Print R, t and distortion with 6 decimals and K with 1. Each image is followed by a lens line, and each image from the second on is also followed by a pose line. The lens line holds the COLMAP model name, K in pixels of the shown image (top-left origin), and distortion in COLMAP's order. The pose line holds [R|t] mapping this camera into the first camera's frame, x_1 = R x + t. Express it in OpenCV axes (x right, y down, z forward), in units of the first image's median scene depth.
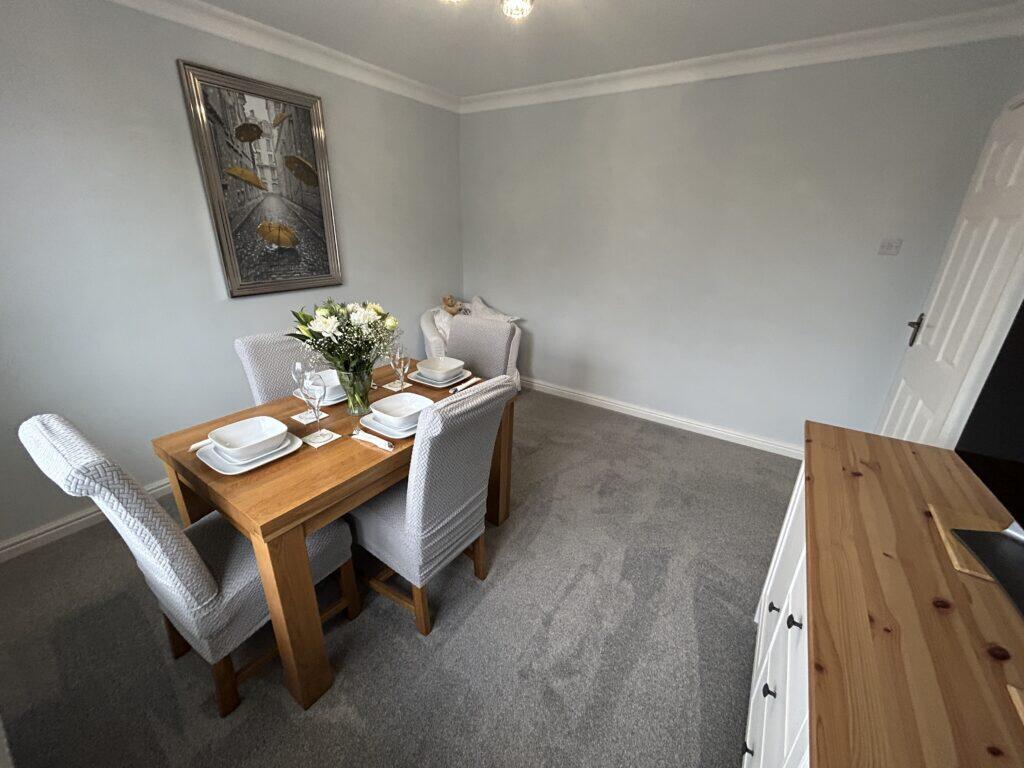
lens RADIAL K [[415.5, 0, 510.4], [0, 415.5, 383.4], [0, 0, 1]] dist [-0.002391, 0.000251]
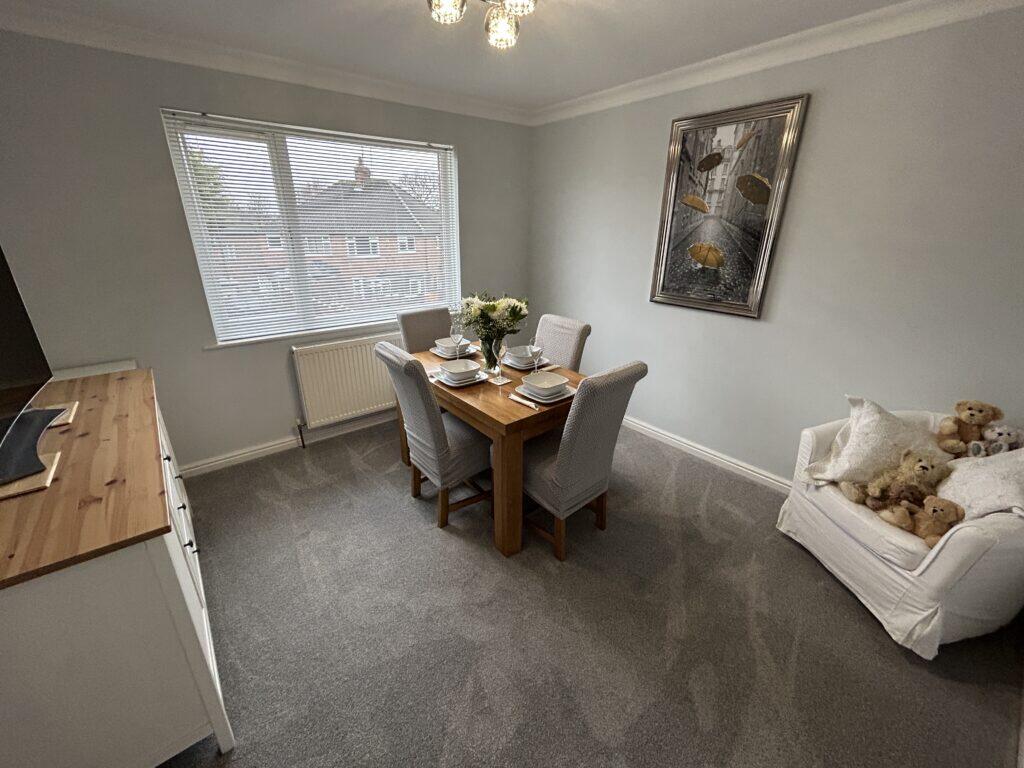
lens RADIAL K [[415.5, 0, 510.4], [0, 415.5, 383.4], [0, 0, 1]] dist [-0.002391, 0.000251]
pose [[-0.290468, 0.315119, -0.903509, 0.671383], [-0.362870, 0.837417, 0.408727, -0.362594], [0.885412, 0.446578, -0.128896, 0.909406]]
